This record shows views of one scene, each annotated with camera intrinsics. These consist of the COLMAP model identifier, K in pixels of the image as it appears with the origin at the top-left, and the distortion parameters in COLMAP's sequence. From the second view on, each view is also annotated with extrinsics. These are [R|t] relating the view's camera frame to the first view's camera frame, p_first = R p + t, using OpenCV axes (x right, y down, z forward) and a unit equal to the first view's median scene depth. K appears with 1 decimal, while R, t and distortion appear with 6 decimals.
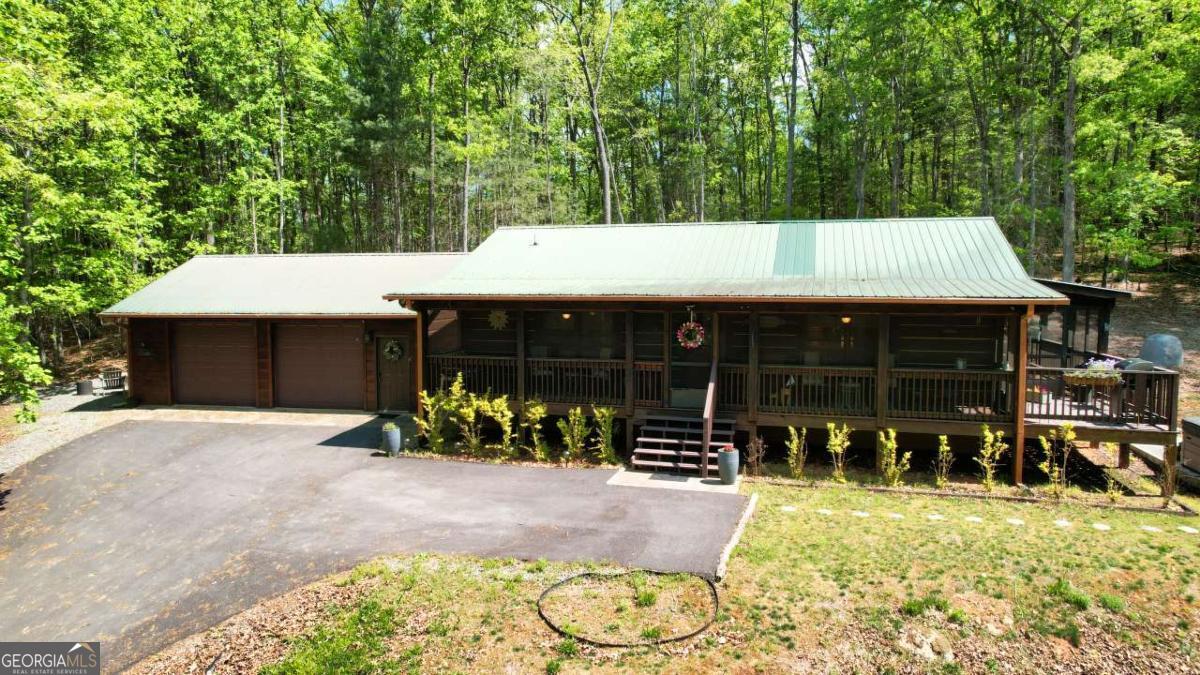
lens RADIAL K [[765.3, 0, 591.9], [0, 765.3, 335.8], [0, 0, 1]] dist [-0.069870, 0.058799]
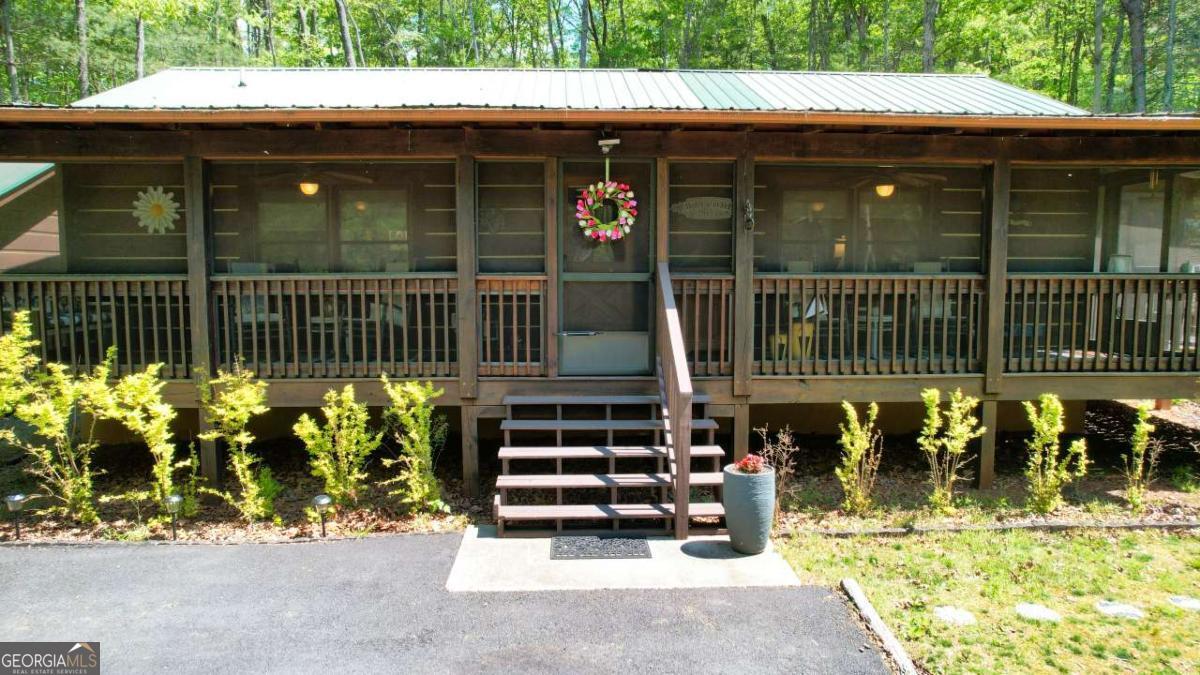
lens RADIAL K [[765.3, 0, 591.9], [0, 765.3, 335.8], [0, 0, 1]] dist [-0.069870, 0.058799]
pose [[0.946646, -0.029697, 0.320903, -0.023972], [0.023830, 0.999470, 0.022197, 0.061285], [-0.321392, -0.013366, 0.946852, 0.574014]]
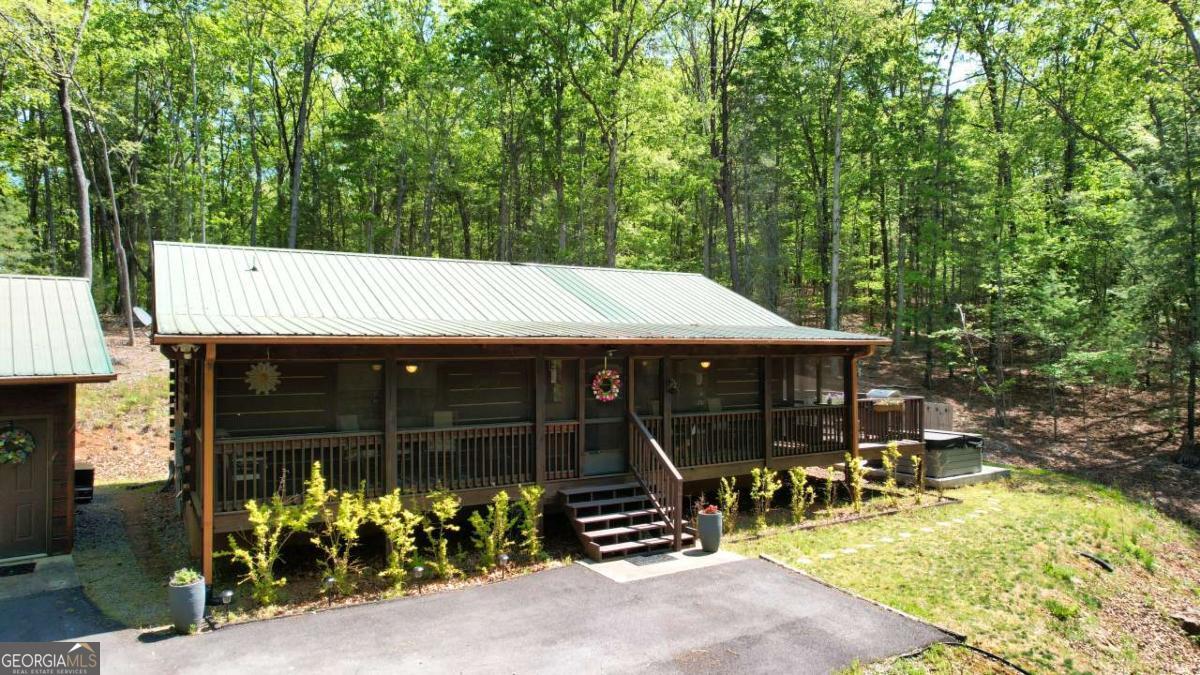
lens RADIAL K [[765.3, 0, 591.9], [0, 765.3, 335.8], [0, 0, 1]] dist [-0.069870, 0.058799]
pose [[0.677356, 0.012996, 0.735541, -0.492060], [0.056563, 0.995964, -0.069686, 0.002182], [-0.733478, 0.088807, 0.673887, 0.439885]]
